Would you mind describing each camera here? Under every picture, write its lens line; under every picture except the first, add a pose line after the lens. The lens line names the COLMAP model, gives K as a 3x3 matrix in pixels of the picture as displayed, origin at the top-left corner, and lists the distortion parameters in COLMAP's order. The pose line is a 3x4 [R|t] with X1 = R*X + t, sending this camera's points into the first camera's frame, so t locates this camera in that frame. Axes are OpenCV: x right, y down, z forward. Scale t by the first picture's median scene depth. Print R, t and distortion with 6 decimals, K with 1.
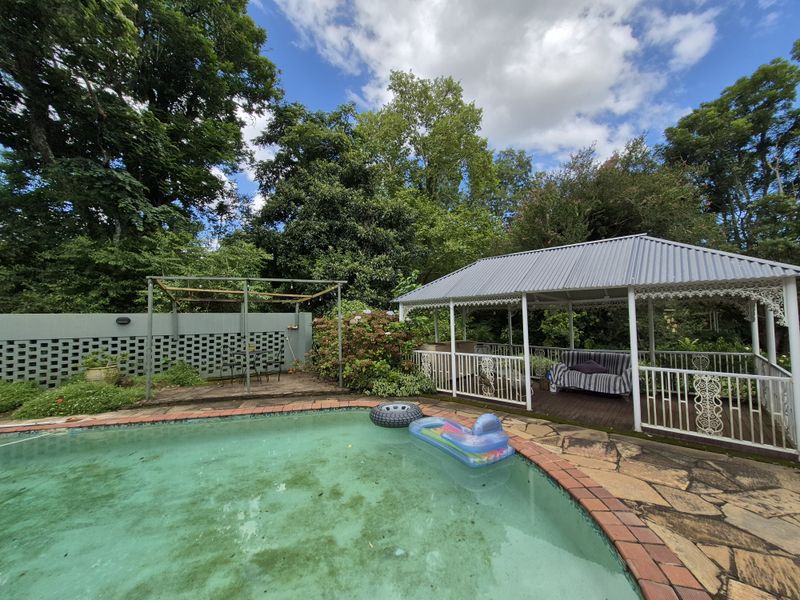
lens RADIAL K [[286.9, 0, 400.0], [0, 286.9, 300.0], [0, 0, 1]] dist [0.058035, -0.000030]
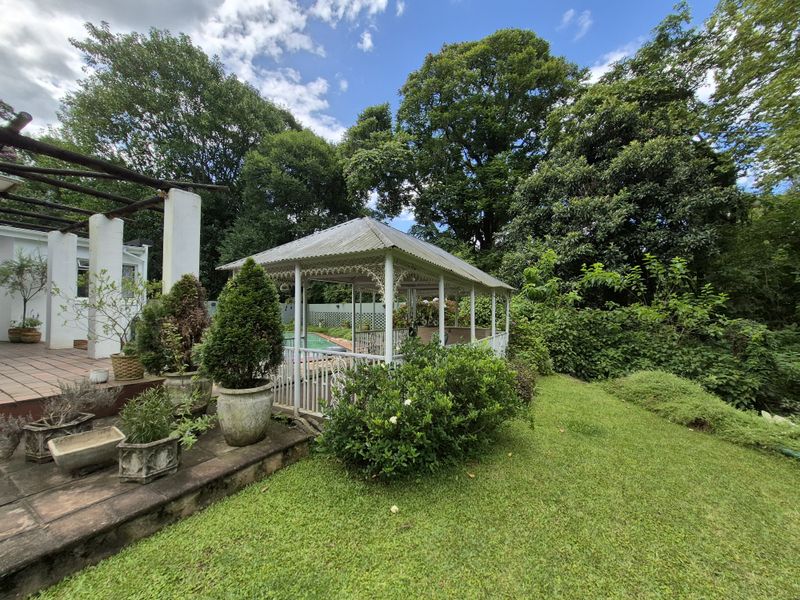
lens RADIAL K [[315.4, 0, 400.1], [0, 315.4, 310.8], [0, 0, 1]] dist [0.001793, 0.000122]
pose [[0.180925, -0.004601, -0.983486, 1.320775], [0.040000, 0.999196, 0.002684, 0.088965], [0.982683, -0.039825, 0.180963, 0.749562]]
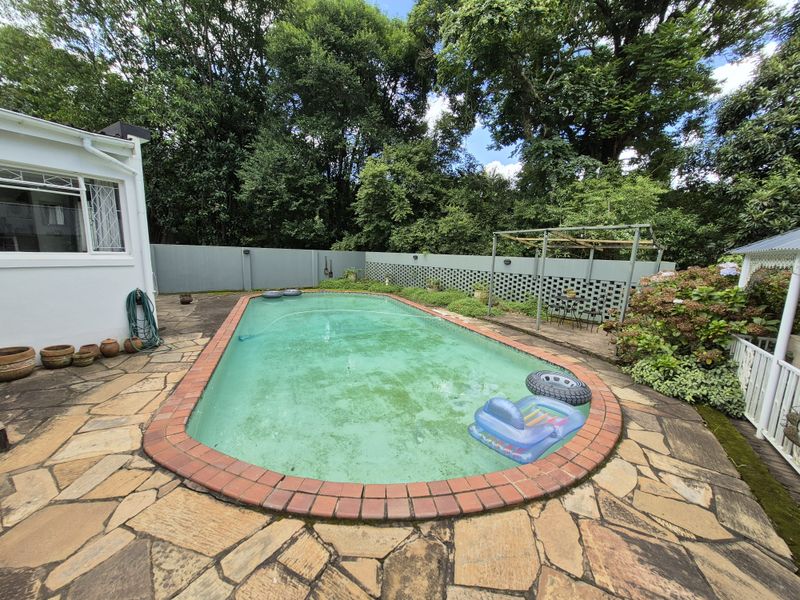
lens RADIAL K [[315.4, 0, 400.1], [0, 315.4, 310.8], [0, 0, 1]] dist [0.001793, 0.000122]
pose [[0.150848, 0.180161, -0.972002, 0.727870], [0.017179, 0.982627, 0.184796, 0.024323], [0.988408, -0.044574, 0.145132, 0.444285]]
